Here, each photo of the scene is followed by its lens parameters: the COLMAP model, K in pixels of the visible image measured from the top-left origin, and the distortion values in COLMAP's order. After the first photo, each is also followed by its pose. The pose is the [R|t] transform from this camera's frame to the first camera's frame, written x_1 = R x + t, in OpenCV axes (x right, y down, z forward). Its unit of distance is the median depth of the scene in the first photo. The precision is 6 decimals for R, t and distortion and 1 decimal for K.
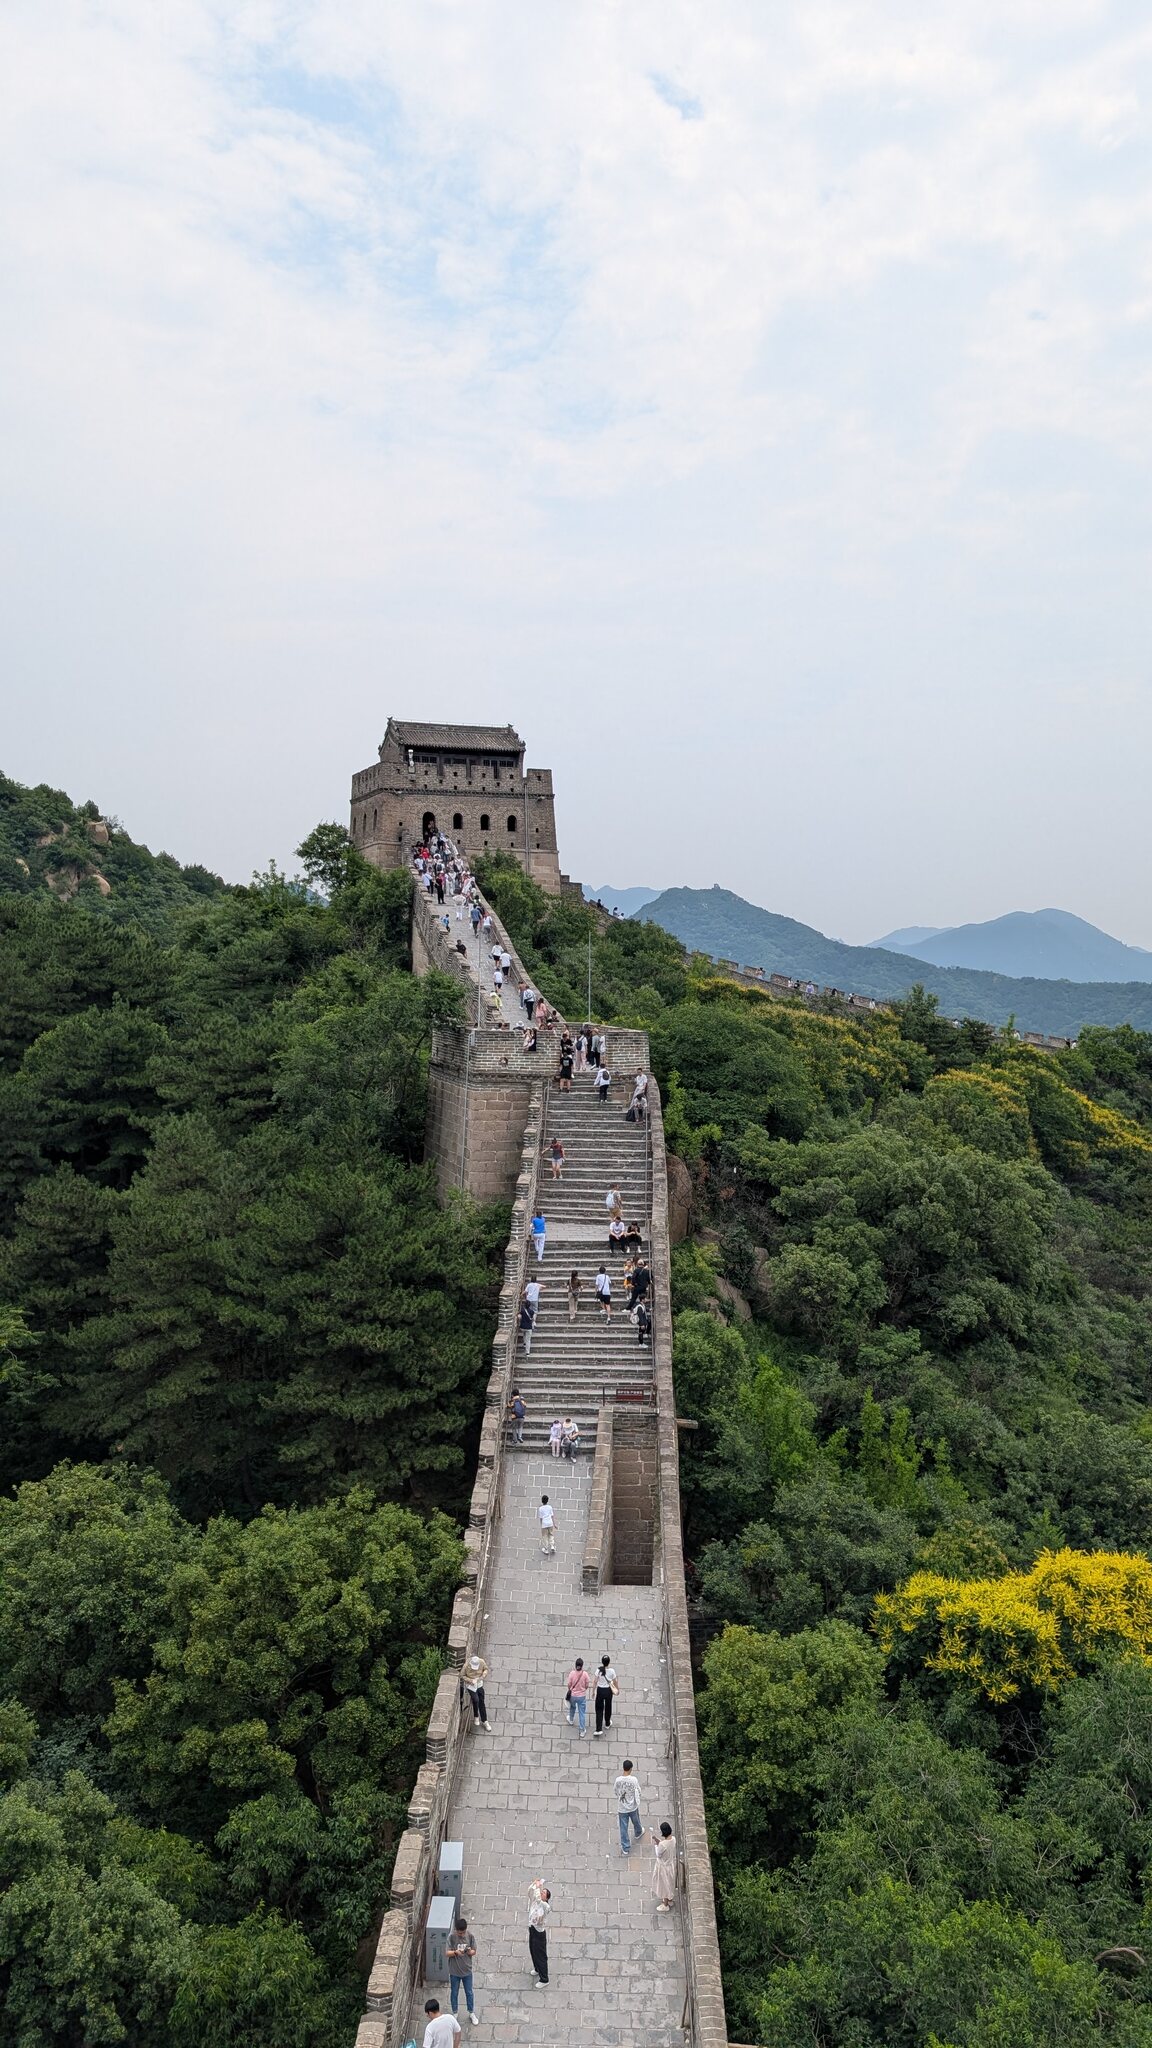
lens RADIAL K [[1458.7, 0, 593.0], [0, 1458.7, 1037.2], [0, 0, 1]] dist [0.025231, -0.008312]
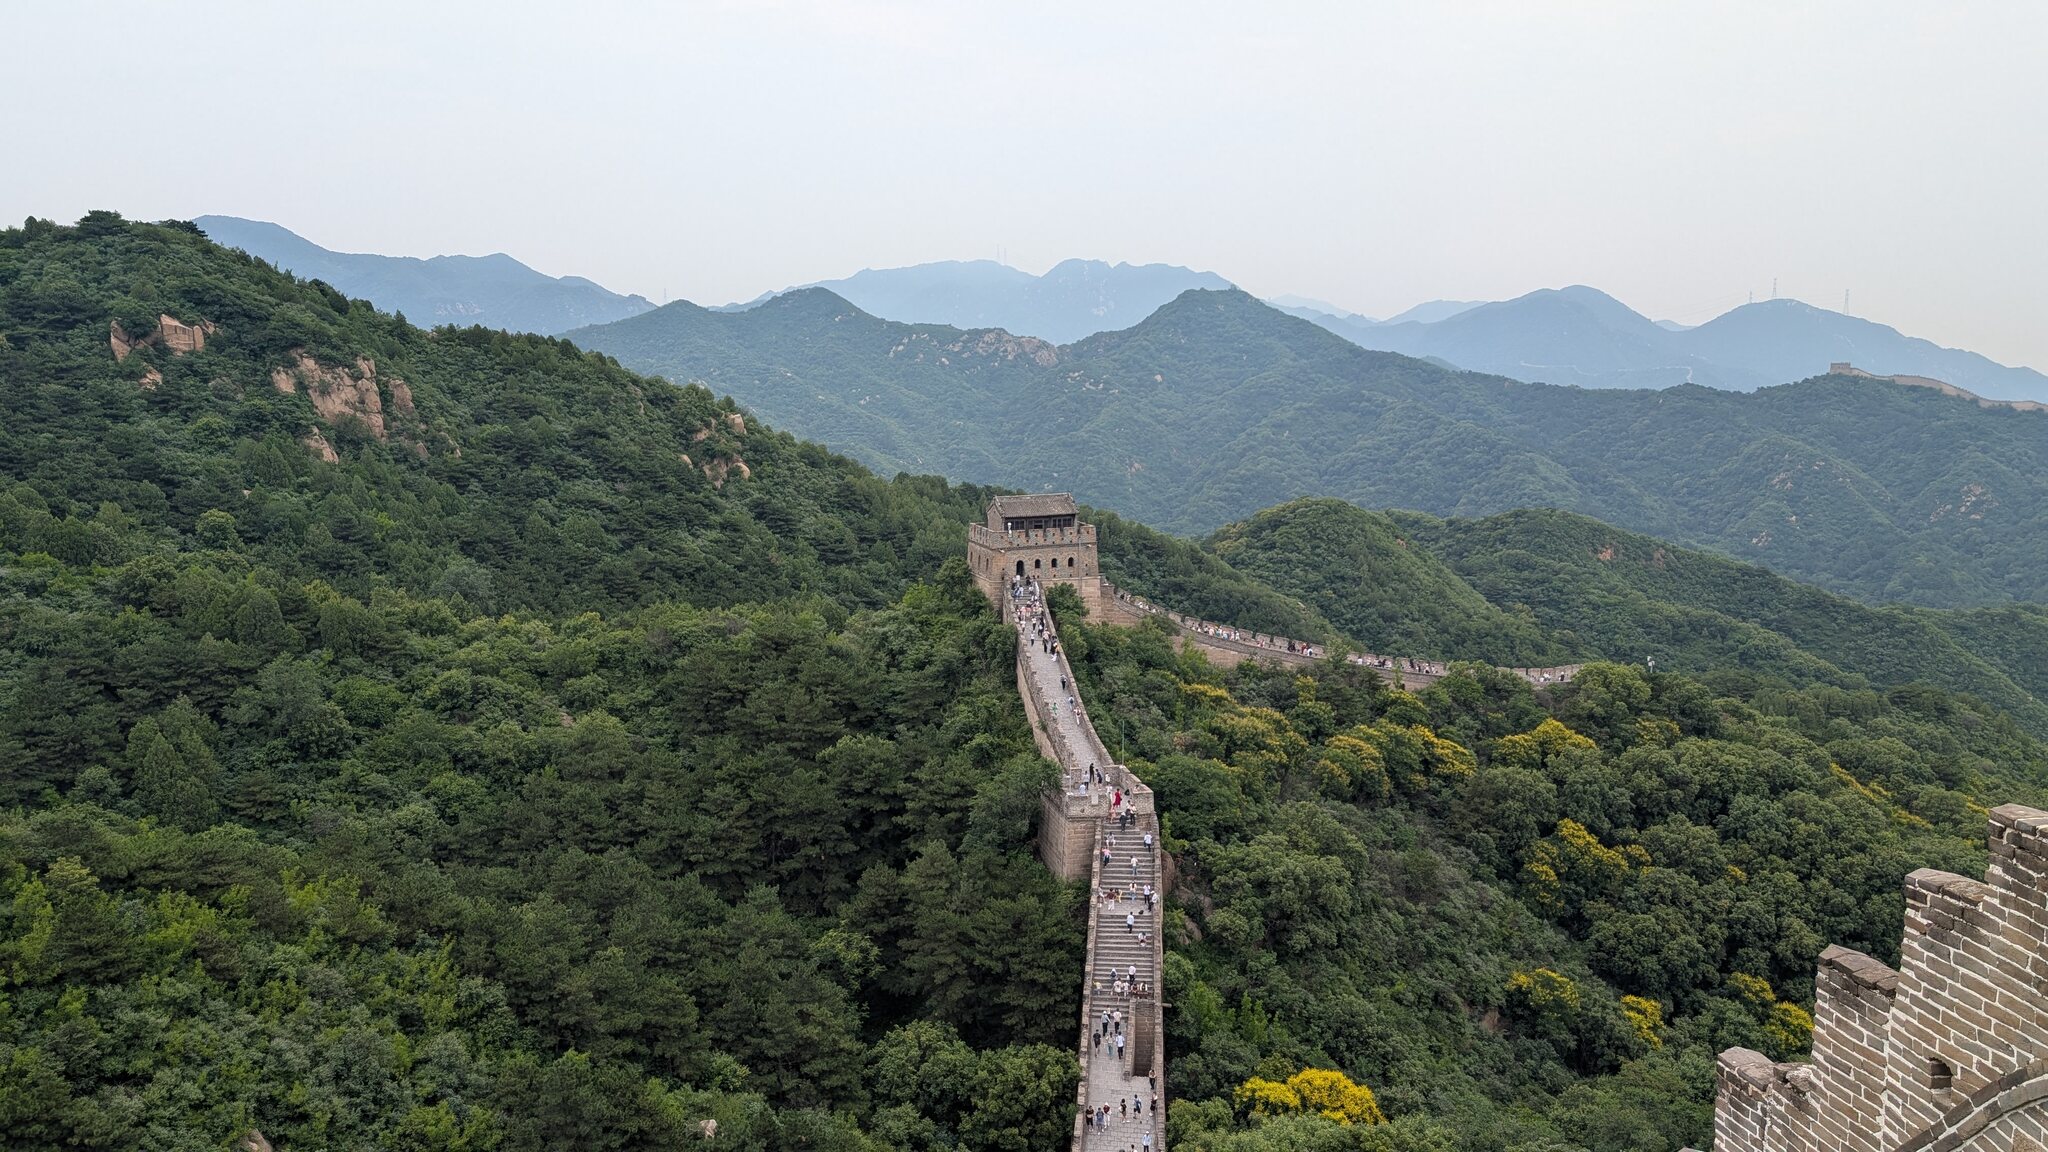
lens RADIAL K [[1458.7, 0, 1019.8], [0, 1458.7, 558.4], [0, 0, 1]] dist [0.025231, -0.008312]
pose [[0.998146, 0.004655, -0.060691, -0.033208], [0.001701, 0.994548, 0.104263, -0.701160], [0.060845, -0.104173, 0.992696, -1.288609]]
